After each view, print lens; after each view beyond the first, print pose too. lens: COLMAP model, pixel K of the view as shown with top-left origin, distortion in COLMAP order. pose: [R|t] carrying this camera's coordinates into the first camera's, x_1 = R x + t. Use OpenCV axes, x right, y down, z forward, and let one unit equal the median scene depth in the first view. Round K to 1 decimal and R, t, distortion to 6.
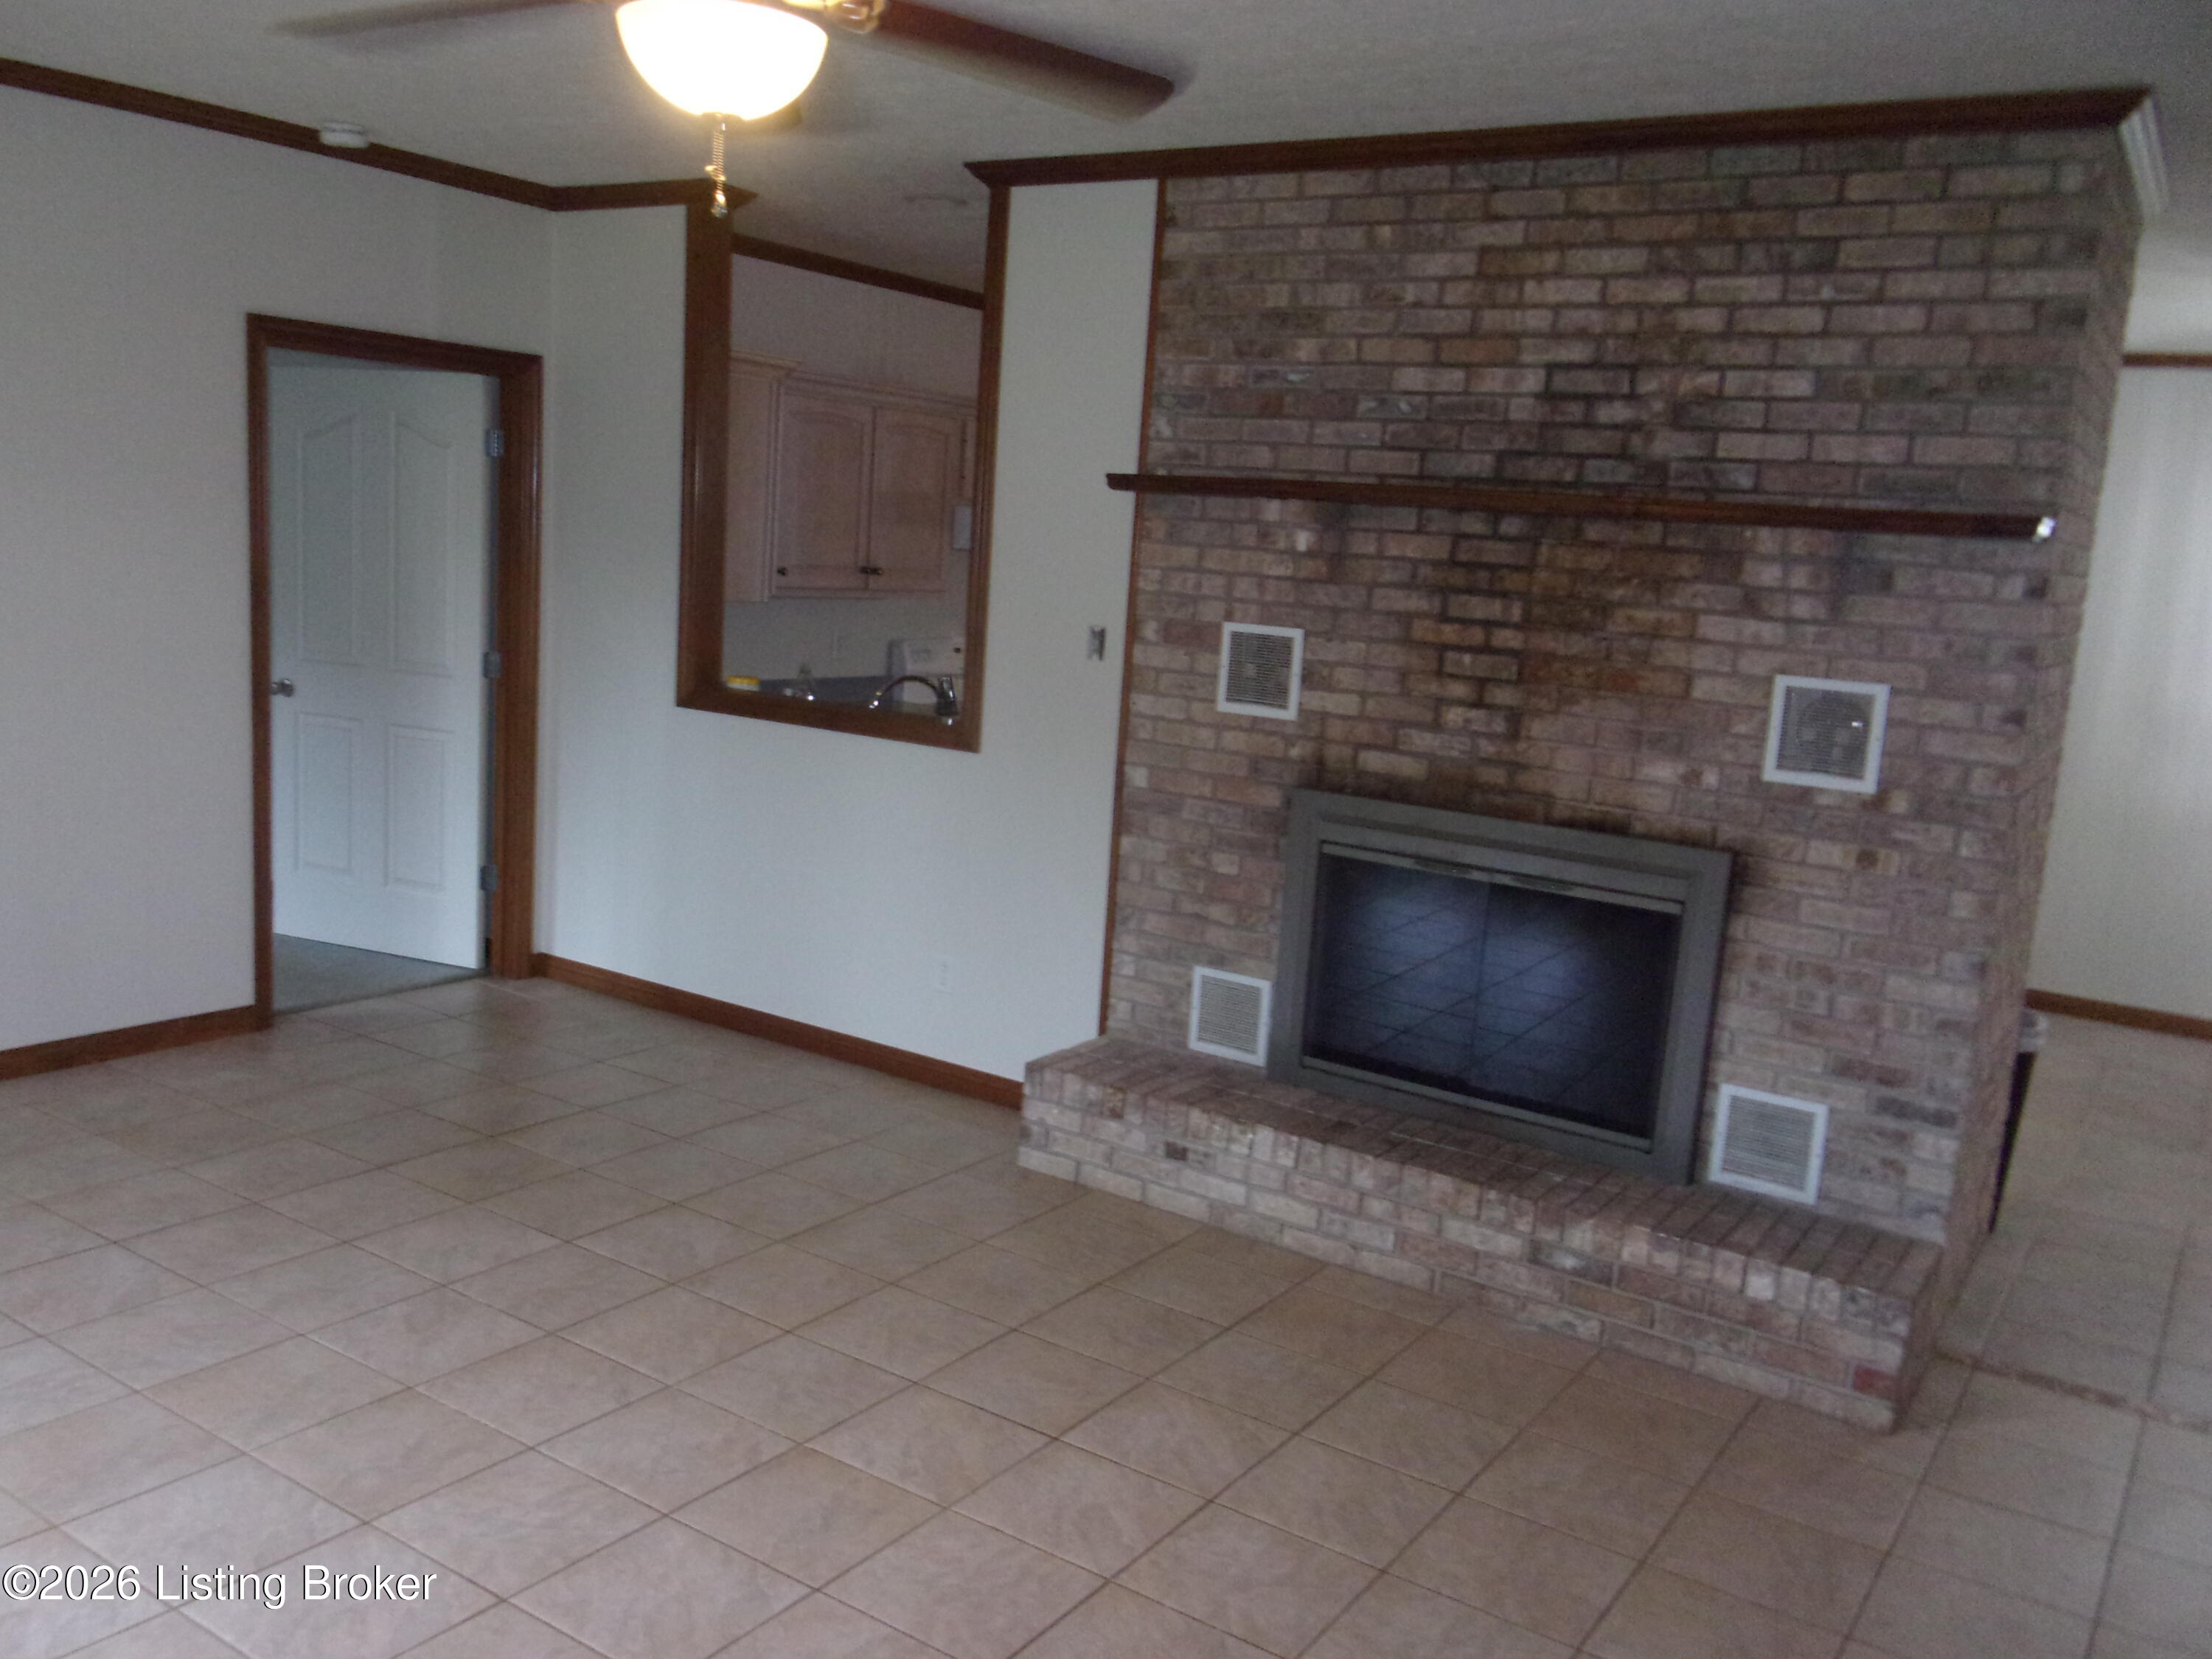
lens RADIAL K [[1838.6, 0, 1056.7], [0, 1838.6, 836.1], [0, 0, 1]] dist [0.019677, -0.004906]
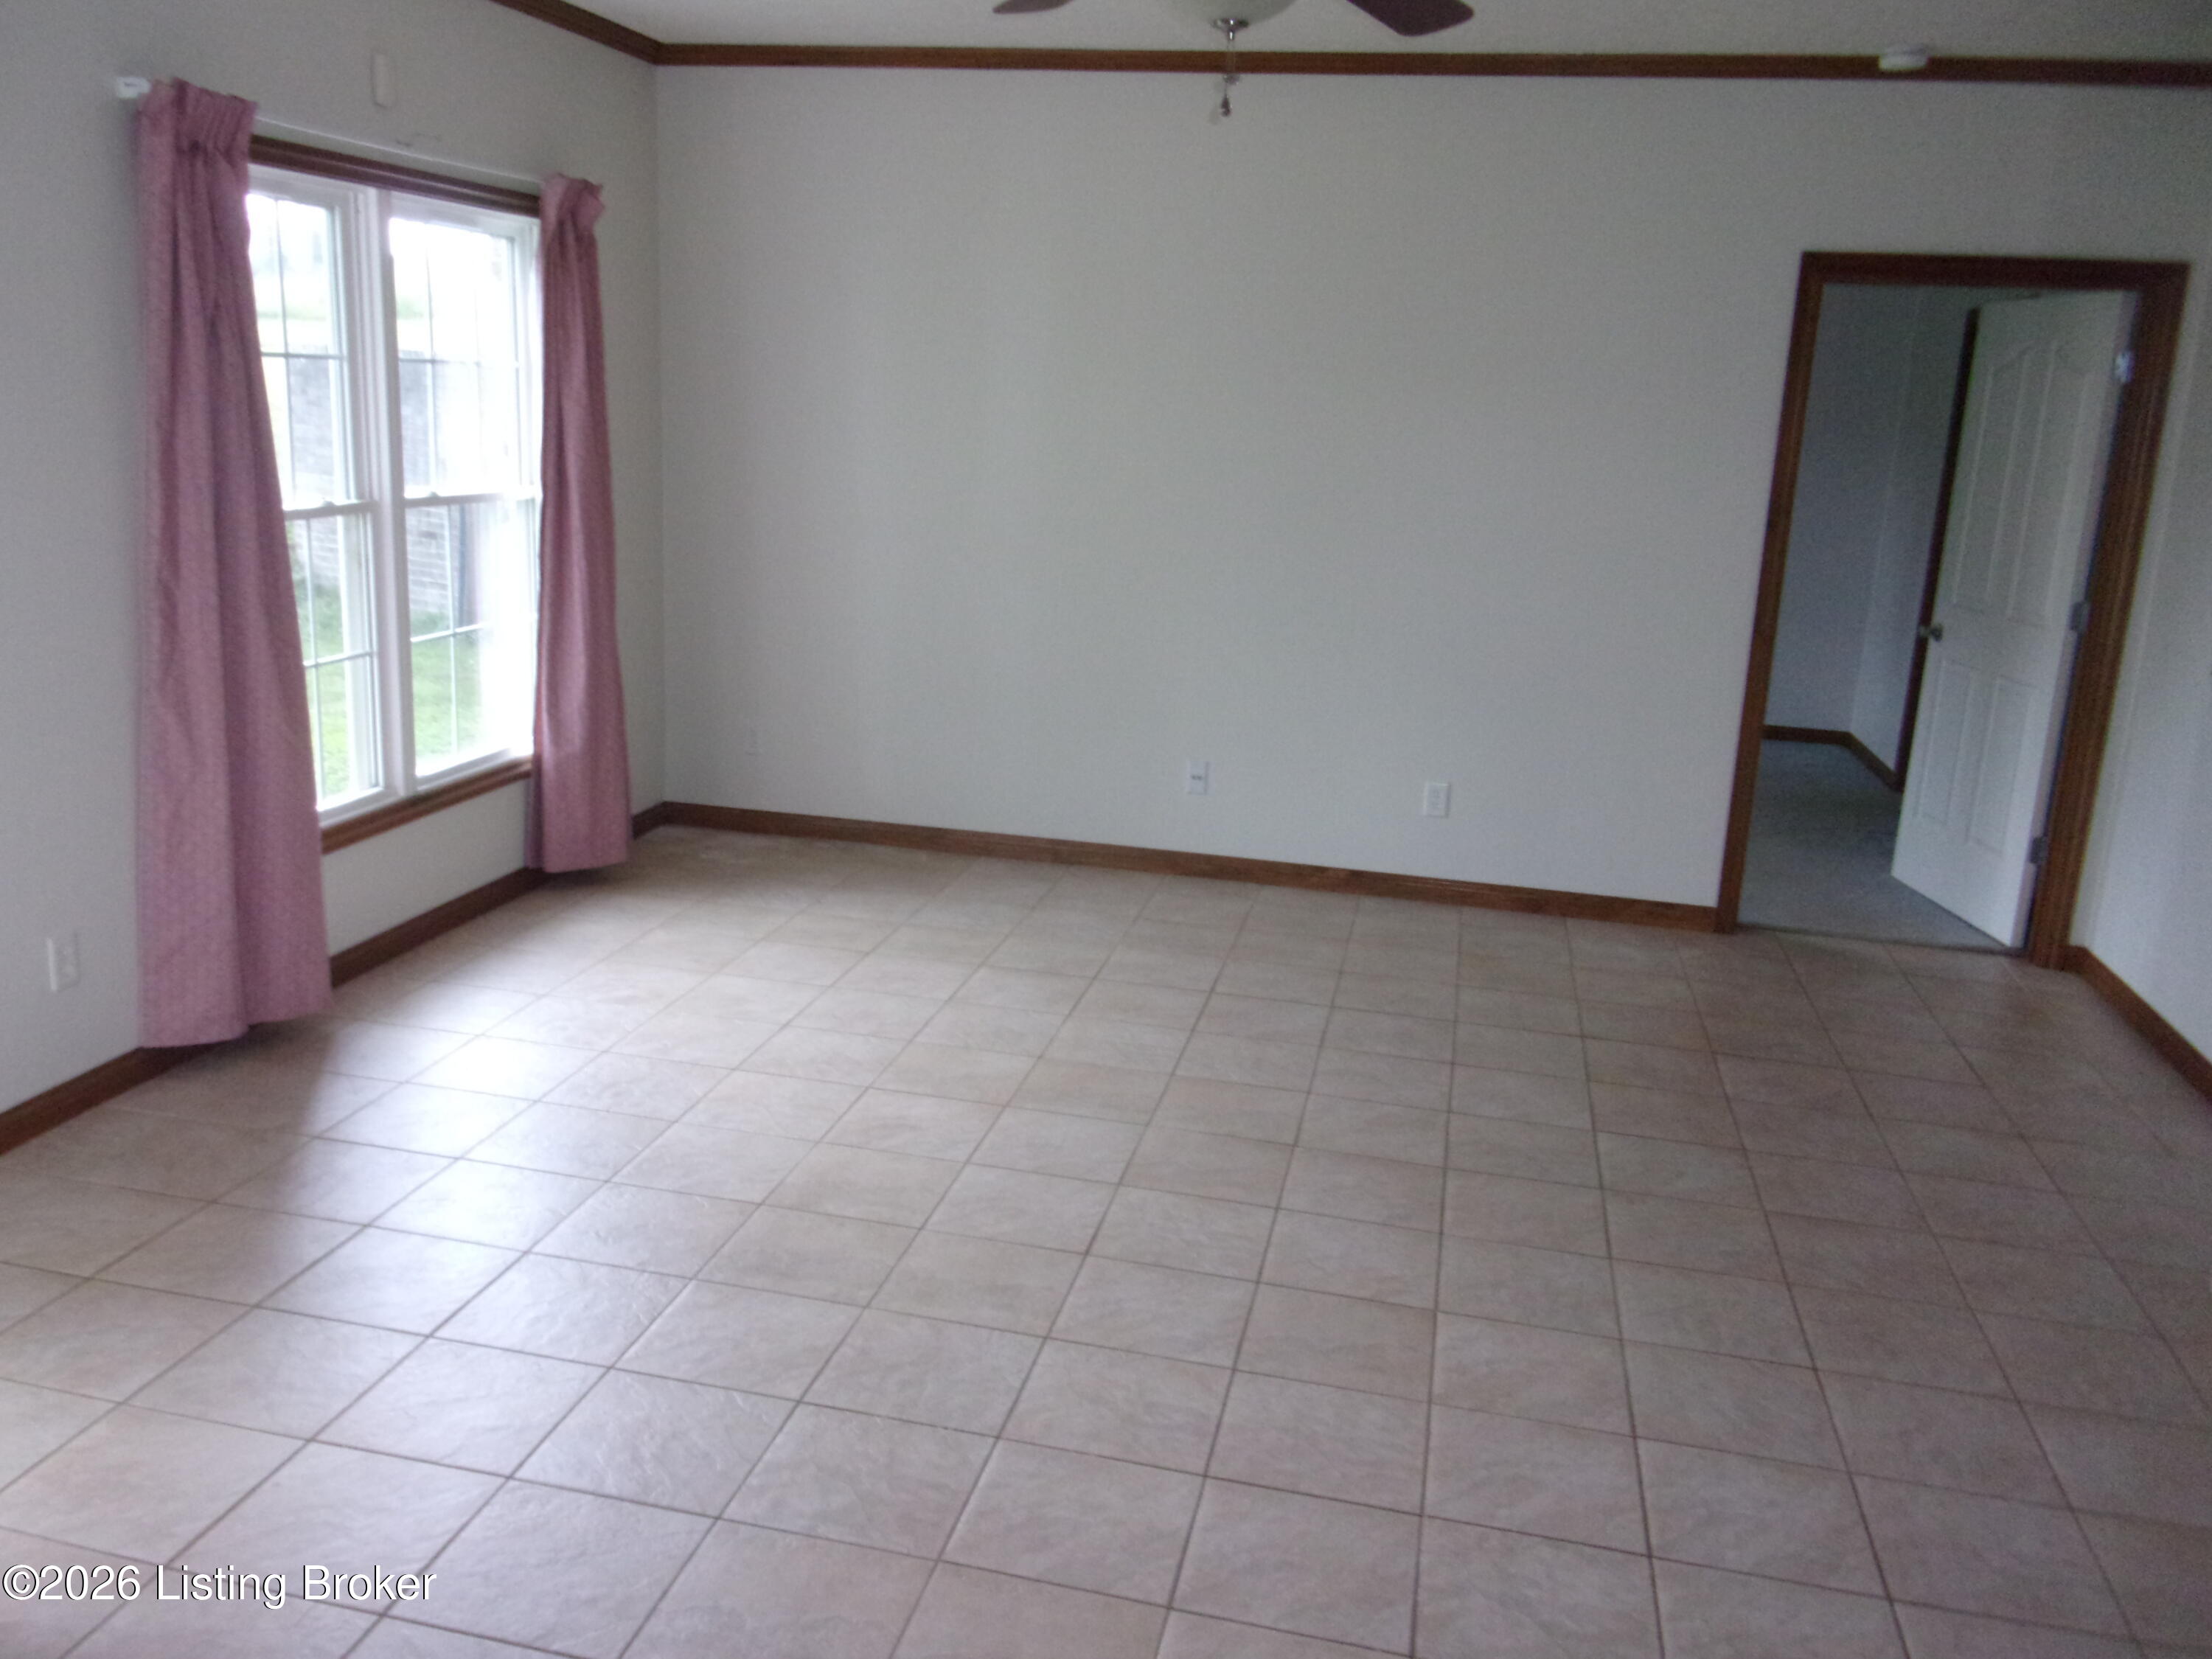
lens RADIAL K [[1889.0, 0, 1106.0], [0, 1889.0, 829.5], [0, 0, 1]] dist [0.056222, -0.007209]
pose [[0.382001, 0.163422, -0.909598, 0.520547], [-0.176646, 0.979006, 0.101706, -0.003283], [0.907123, 0.121825, 0.402849, 0.282576]]
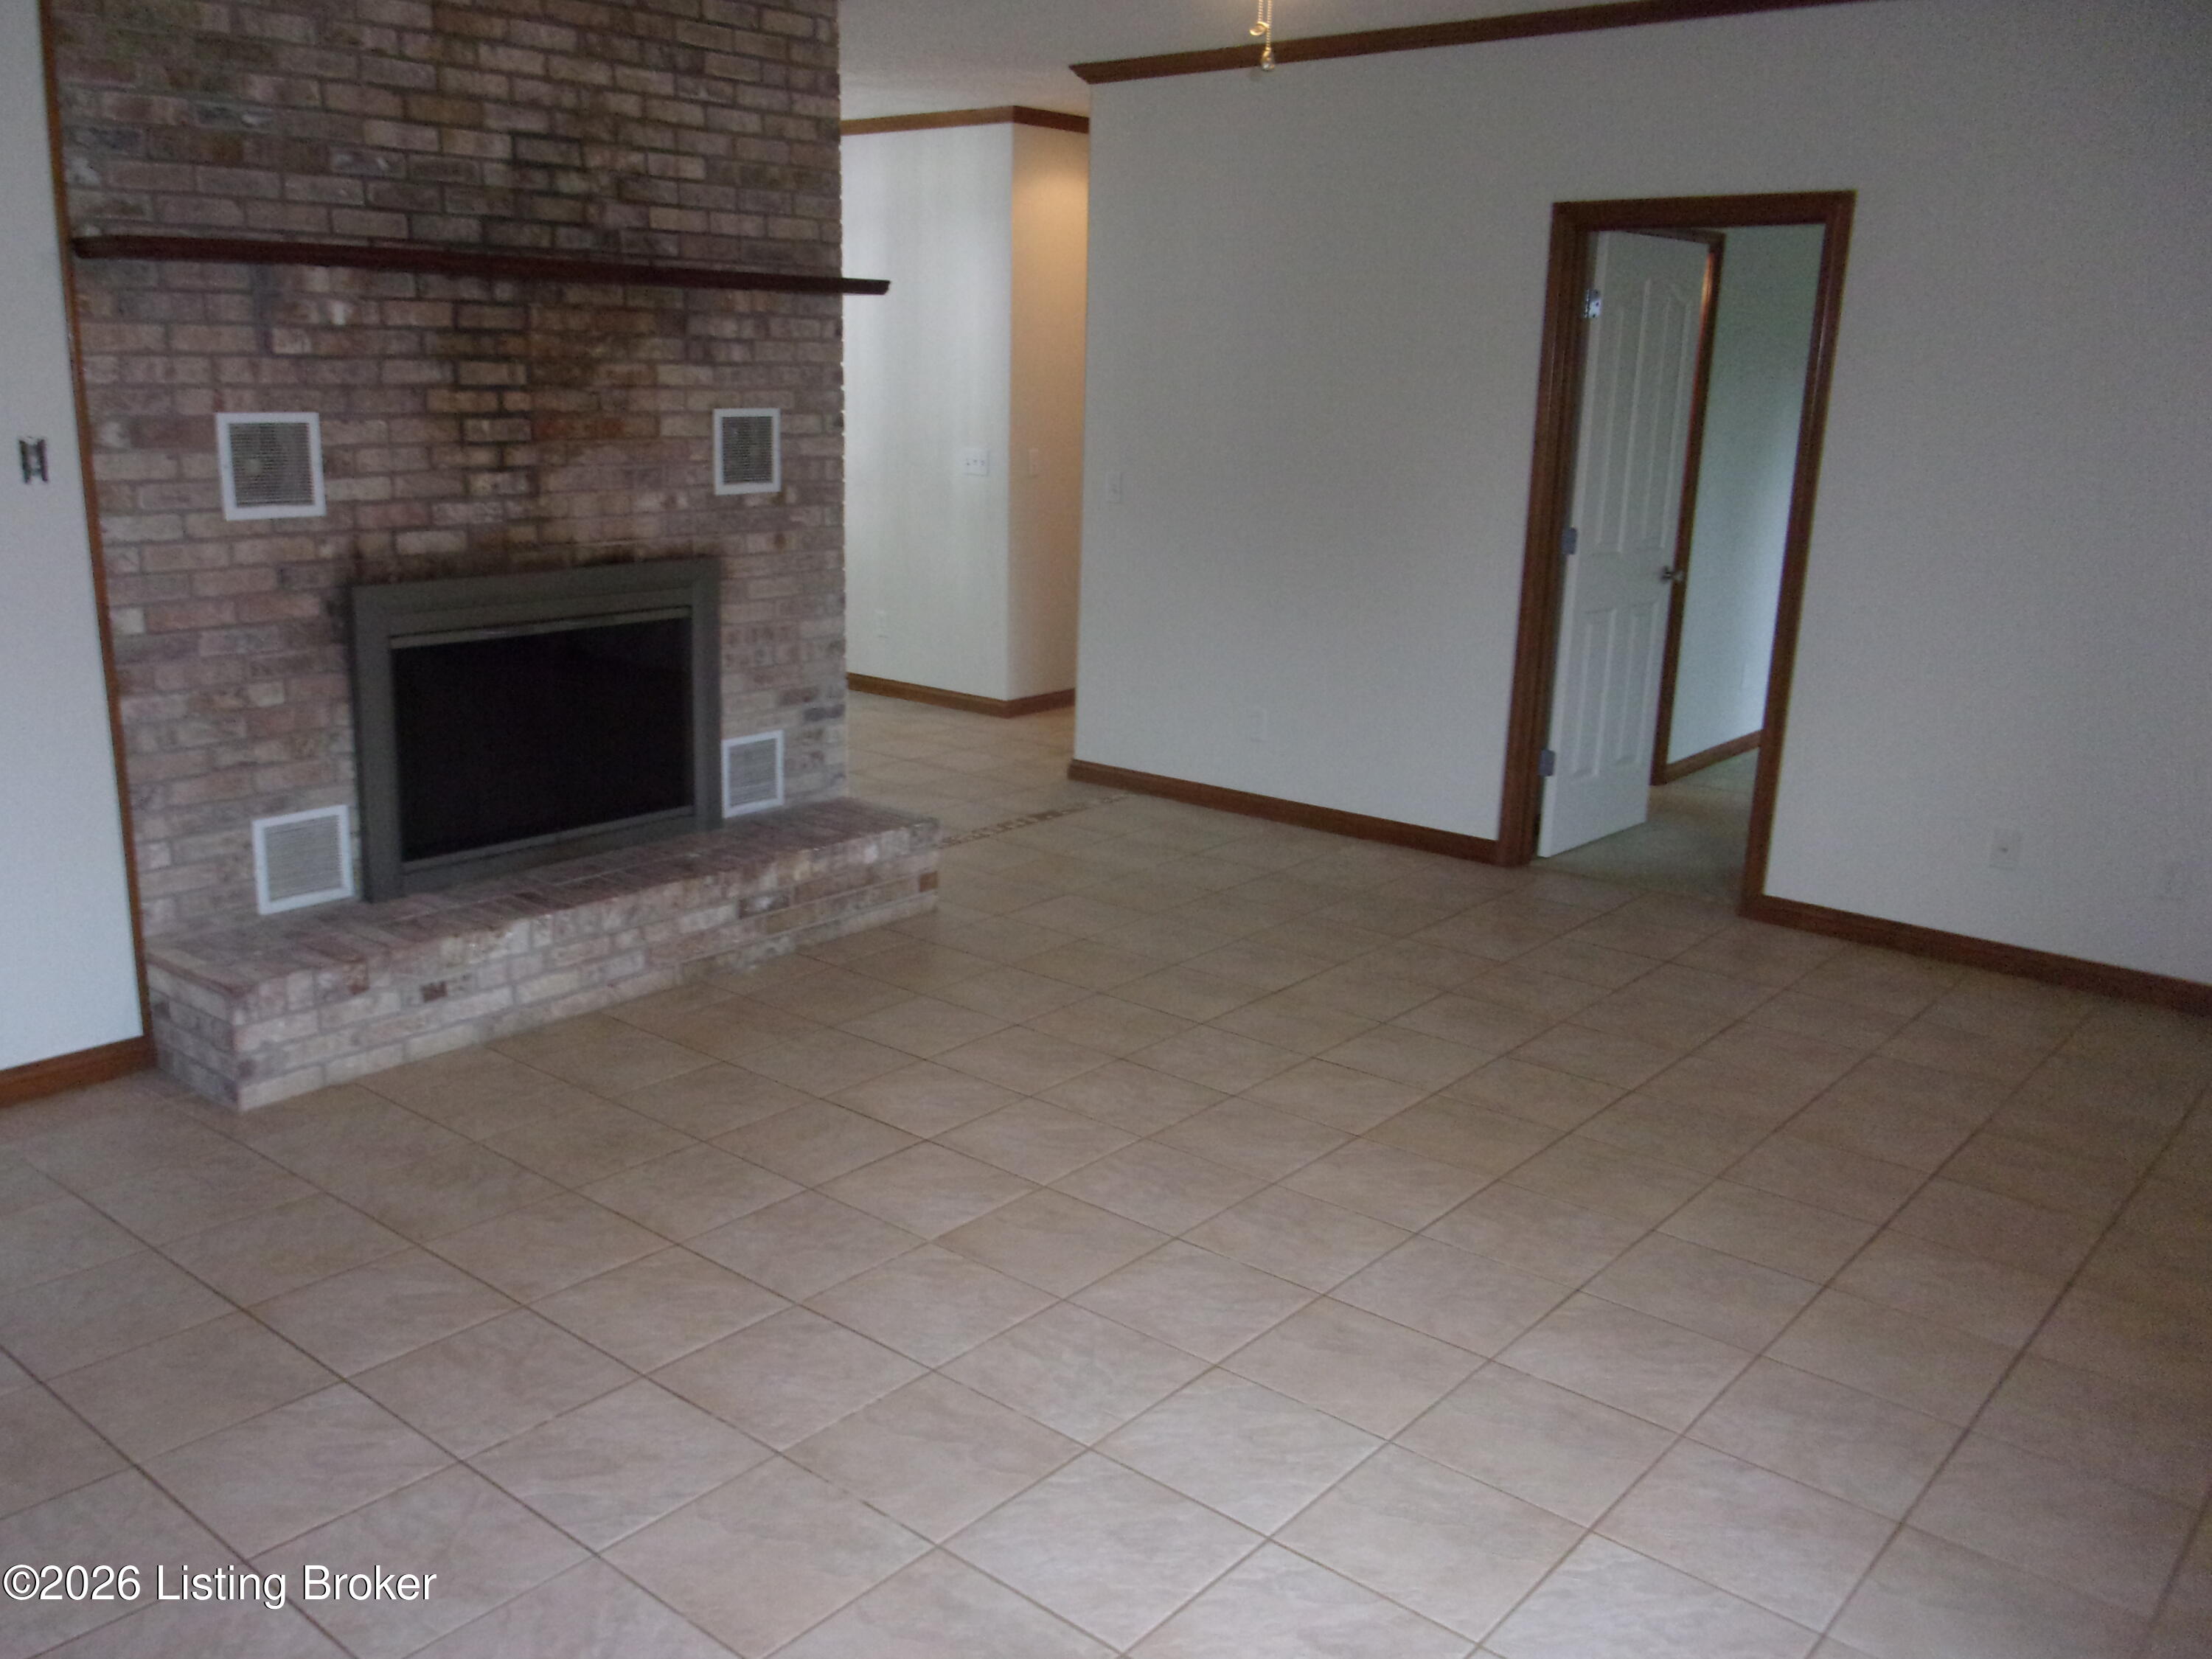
lens RADIAL K [[1850.3, 0, 1024.4], [0, 1850.3, 819.0], [0, 0, 1]] dist [0.017633, 0.001506]
pose [[0.126582, -0.307066, 0.943232, -0.778133], [0.150520, 0.945816, 0.287707, -0.140307], [-0.980470, 0.105556, 0.165943, 0.556377]]
